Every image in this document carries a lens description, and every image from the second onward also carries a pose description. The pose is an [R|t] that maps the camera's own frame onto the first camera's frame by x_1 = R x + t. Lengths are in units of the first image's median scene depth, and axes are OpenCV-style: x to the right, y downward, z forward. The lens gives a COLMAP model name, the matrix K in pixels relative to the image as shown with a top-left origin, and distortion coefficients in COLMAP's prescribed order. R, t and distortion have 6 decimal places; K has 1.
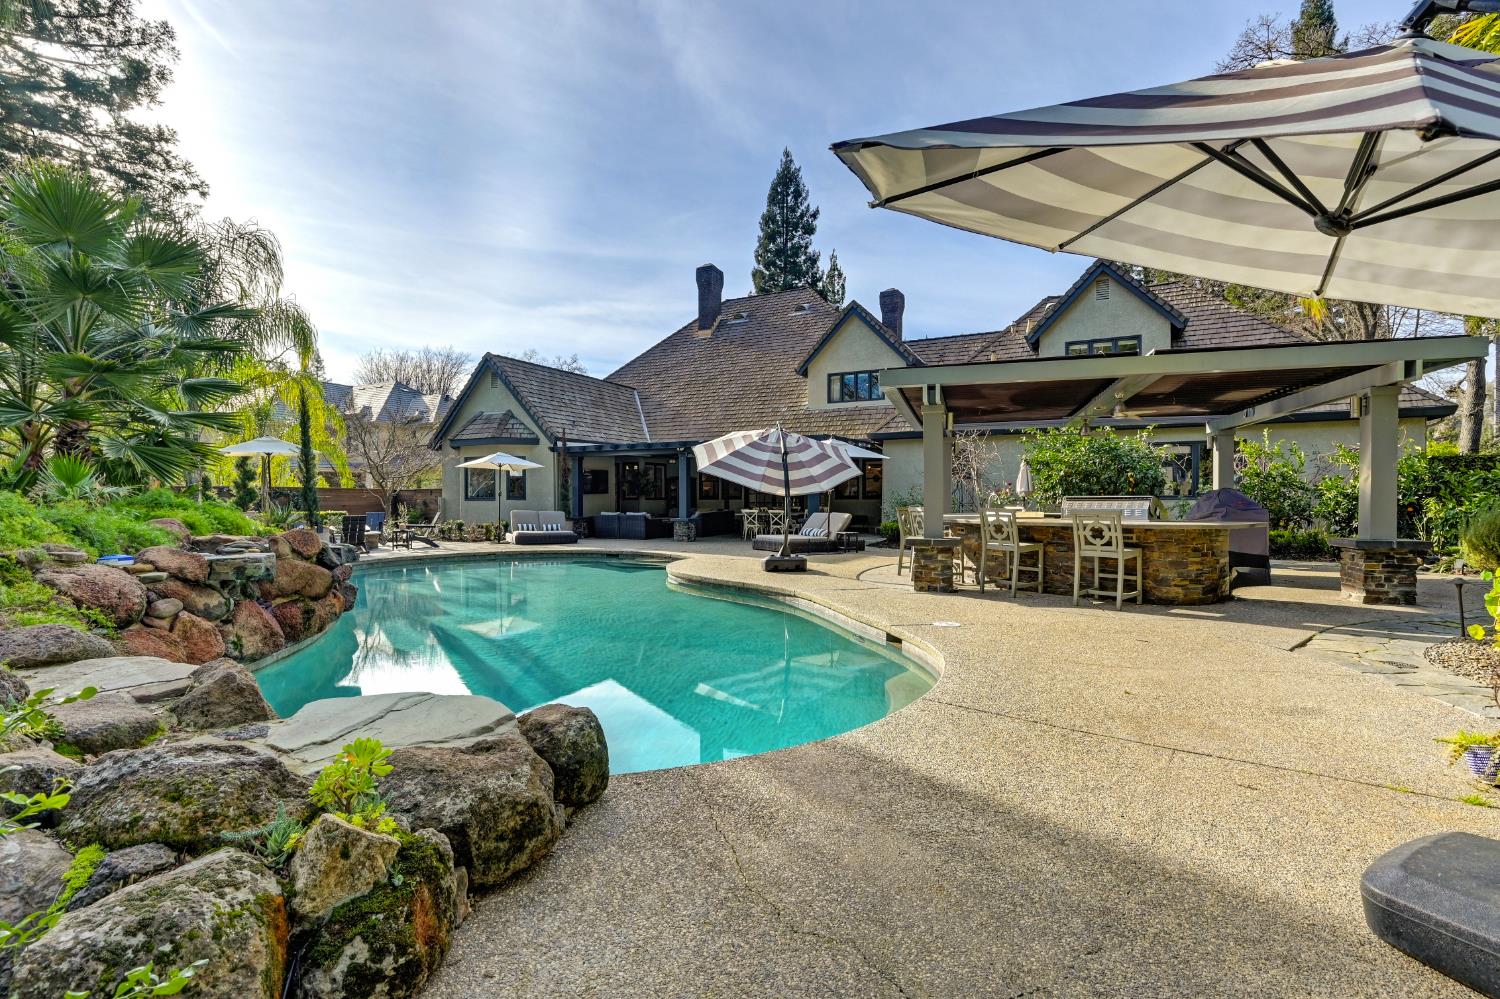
lens RADIAL K [[700.7, 0, 750.2], [0, 700.7, 503.1], [0, 0, 1]] dist [-0.000920, -0.000029]
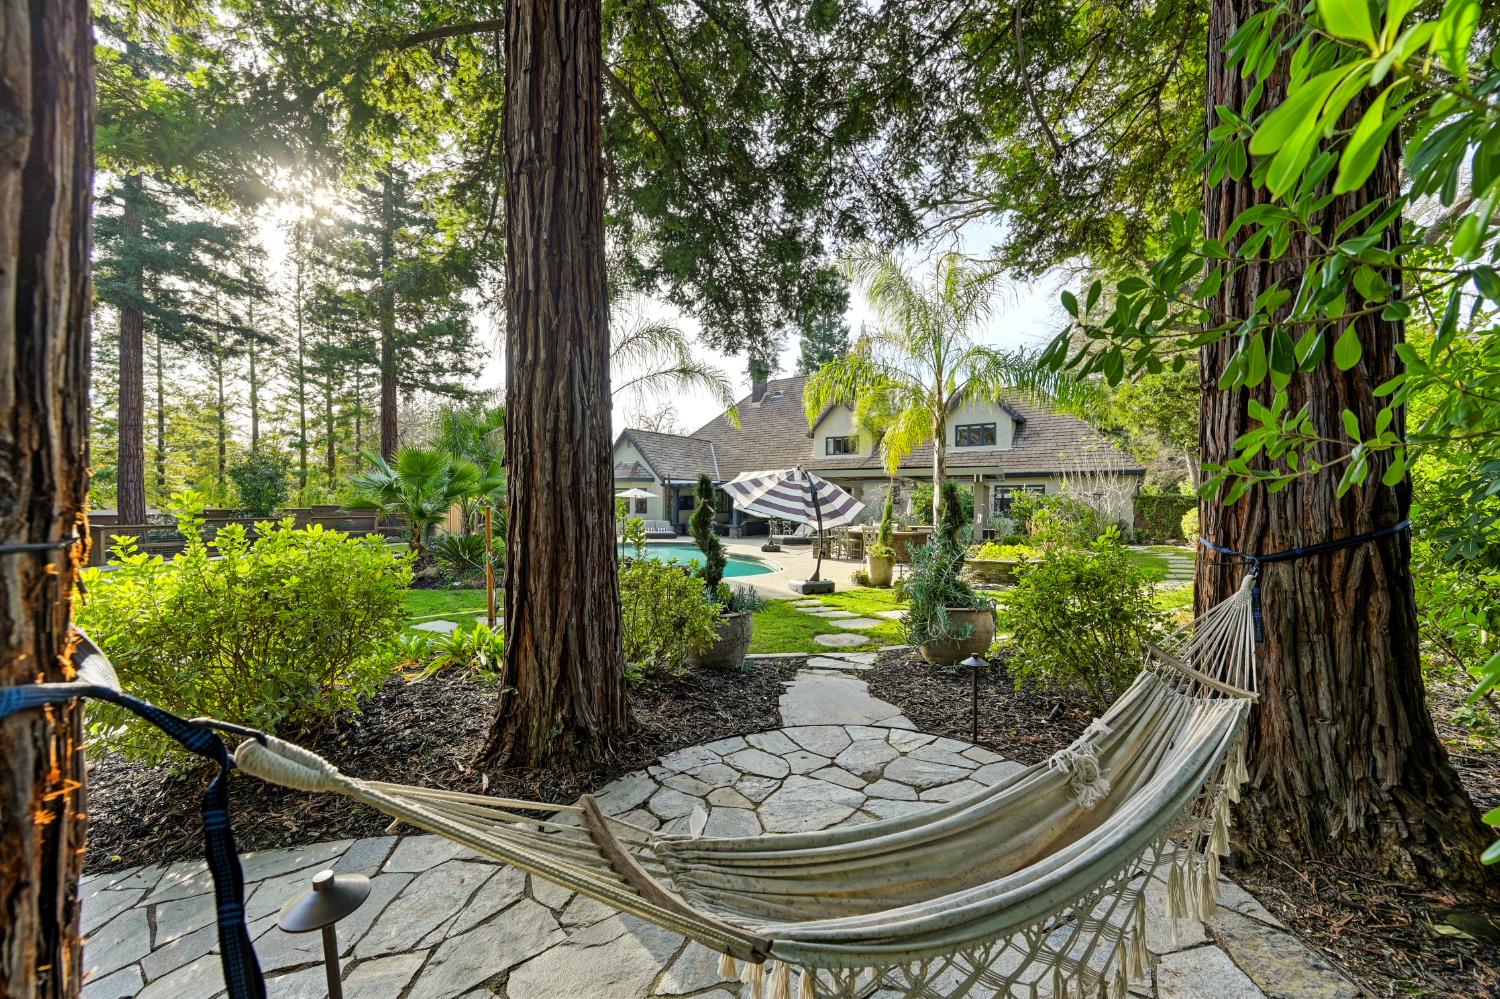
lens RADIAL K [[594.2, 0, 752.0], [0, 594.2, 499.3], [0, 0, 1]] dist [0.000428, 0.000014]
pose [[0.994642, 0.003790, -0.103313, 0.087733], [-0.005307, 0.999882, -0.014419, -0.019867], [0.103246, 0.014890, 0.994544, -0.424602]]
